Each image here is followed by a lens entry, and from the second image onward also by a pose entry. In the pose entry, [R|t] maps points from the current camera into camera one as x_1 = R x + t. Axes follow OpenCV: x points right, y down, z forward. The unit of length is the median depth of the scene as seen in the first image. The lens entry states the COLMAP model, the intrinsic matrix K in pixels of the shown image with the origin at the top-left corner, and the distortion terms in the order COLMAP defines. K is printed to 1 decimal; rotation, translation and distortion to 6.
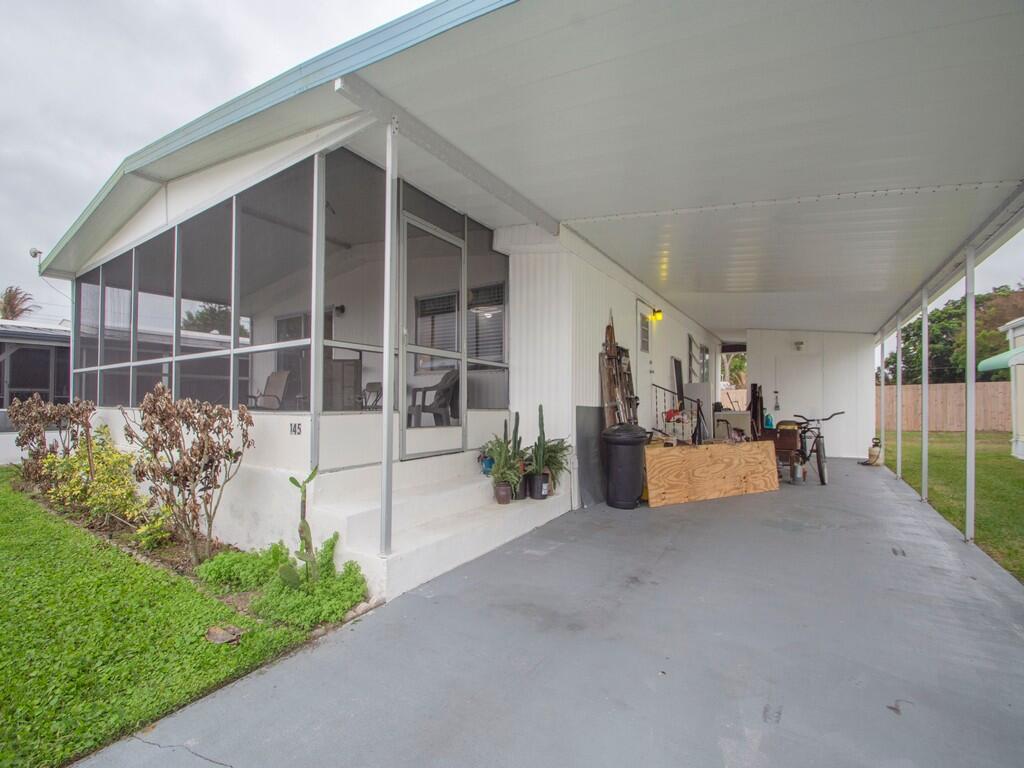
lens RADIAL K [[448.5, 0, 500.9], [0, 448.5, 390.2], [0, 0, 1]] dist [-0.001796, -0.000491]
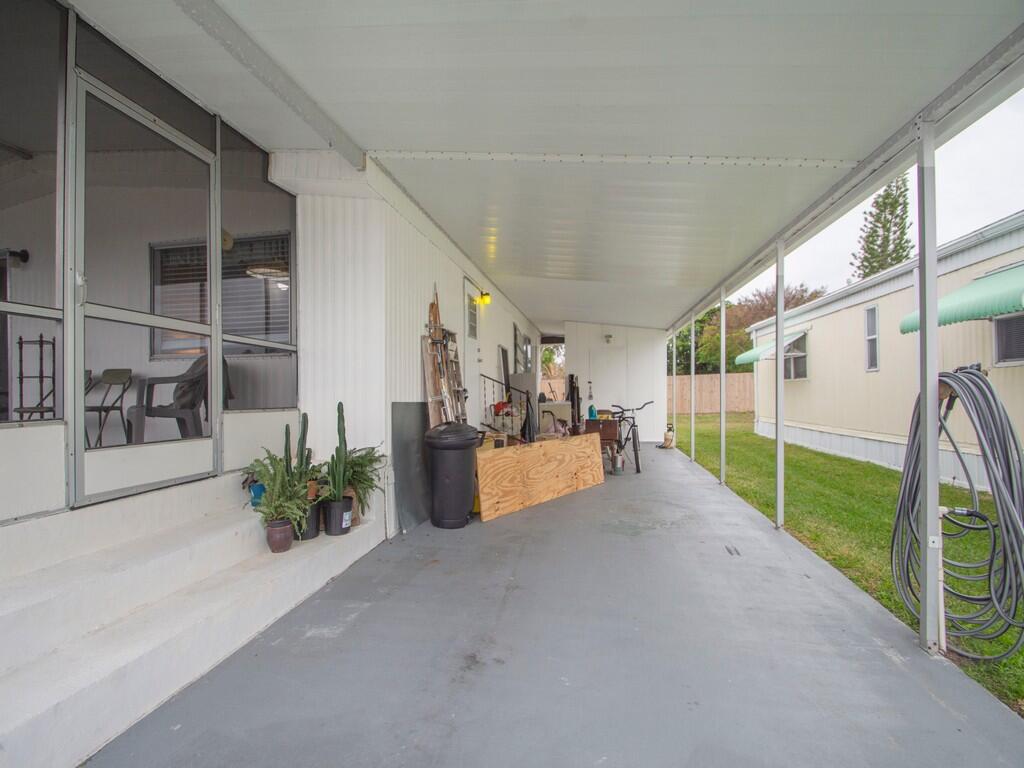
lens RADIAL K [[448.5, 0, 500.9], [0, 448.5, 390.2], [0, 0, 1]] dist [-0.001796, -0.000491]
pose [[0.926520, -0.010773, 0.376090, 0.050137], [0.002727, 0.999756, 0.021922, -0.001893], [-0.376235, -0.019286, 0.926324, 0.206979]]
